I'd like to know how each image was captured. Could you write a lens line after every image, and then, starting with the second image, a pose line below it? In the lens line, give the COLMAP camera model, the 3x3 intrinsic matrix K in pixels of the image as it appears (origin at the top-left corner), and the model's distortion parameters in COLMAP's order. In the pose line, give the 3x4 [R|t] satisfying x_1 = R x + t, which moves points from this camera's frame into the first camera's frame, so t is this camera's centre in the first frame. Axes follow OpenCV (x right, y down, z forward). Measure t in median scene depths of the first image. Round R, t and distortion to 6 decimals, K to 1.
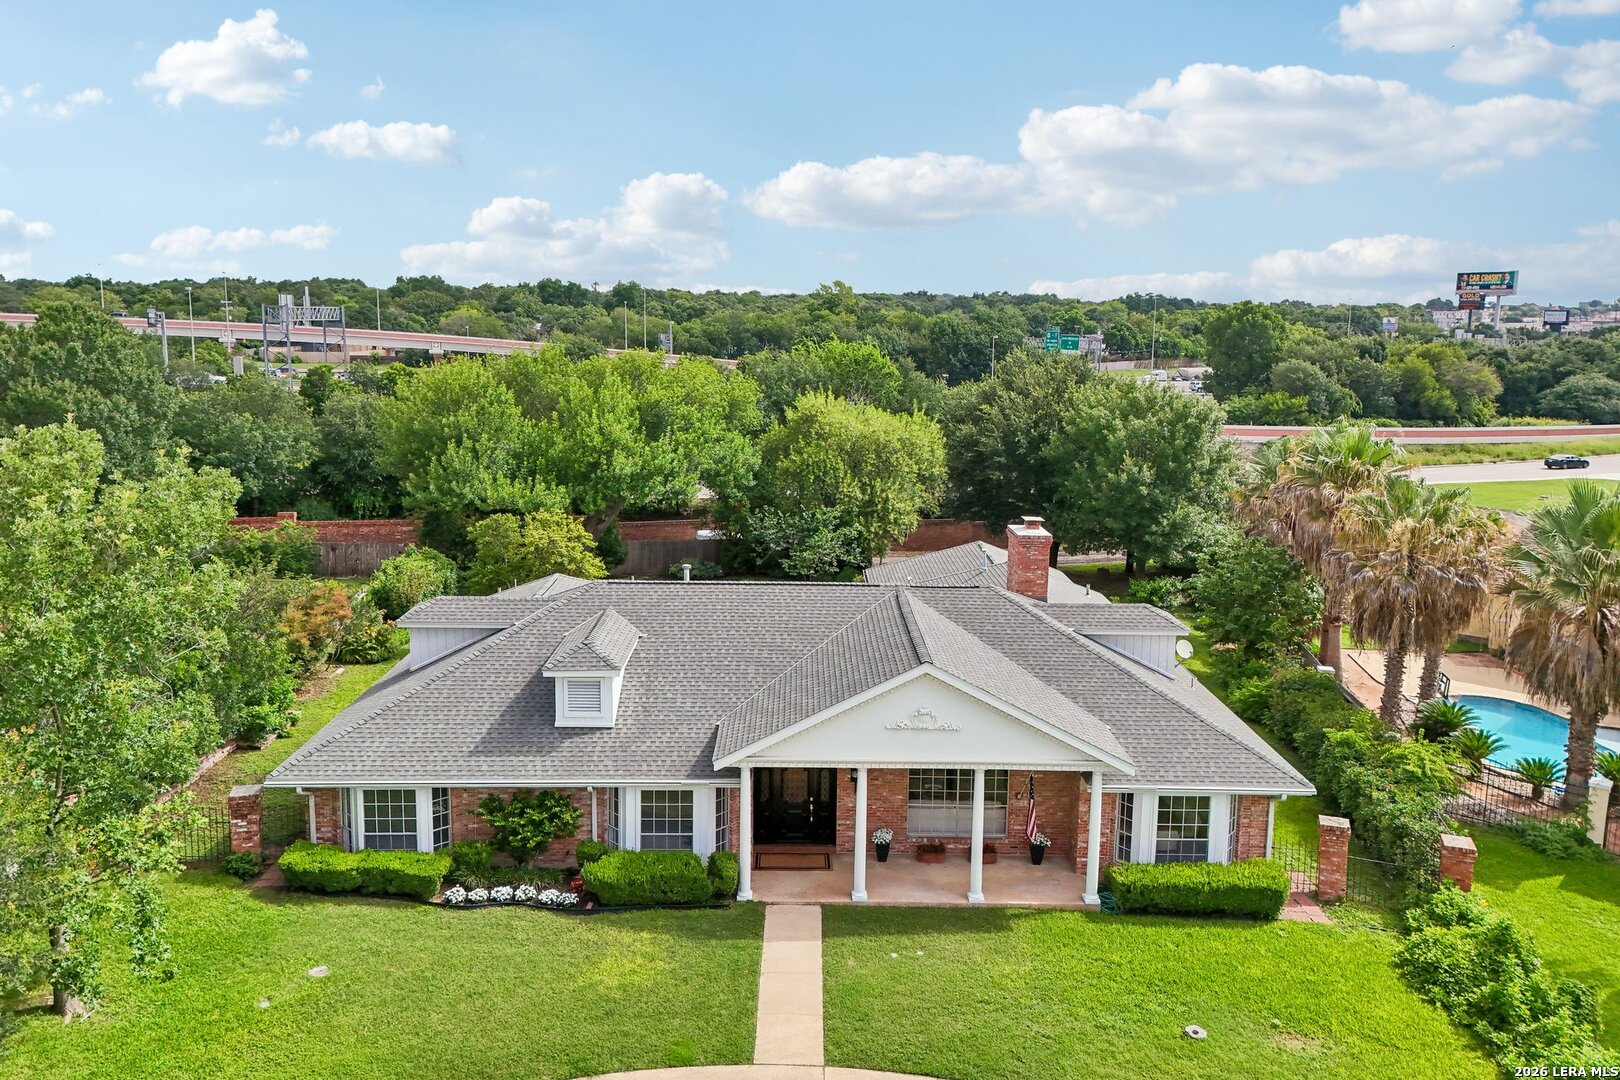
lens RADIAL K [[1210.9, 0, 809.2], [0, 1210.9, 541.5], [0, 0, 1]] dist [0.077865, -0.072260]
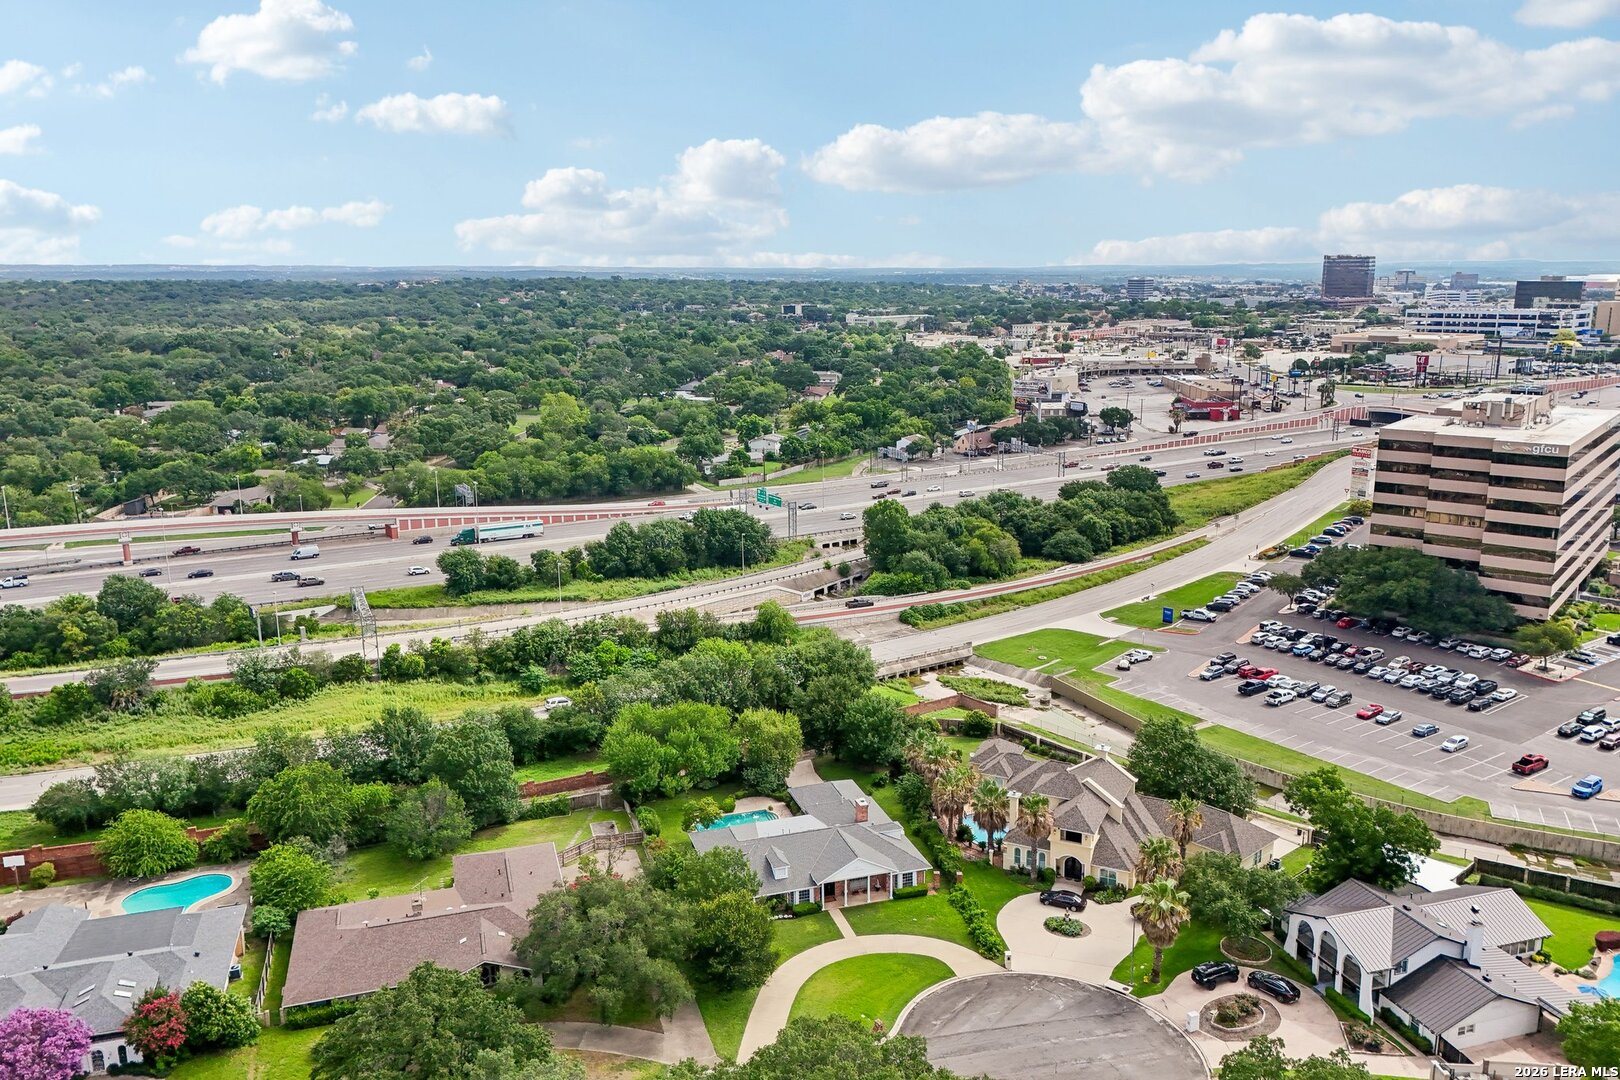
lens RADIAL K [[1176.6, 0, 811.1], [0, 1176.6, 548.7], [0, 0, 1]] dist [0.082236, -0.079843]
pose [[0.957204, -0.084919, 0.276675, -1.222093], [0.078634, 0.996332, 0.033753, -1.235097], [-0.278527, -0.010552, 0.960371, -3.315373]]
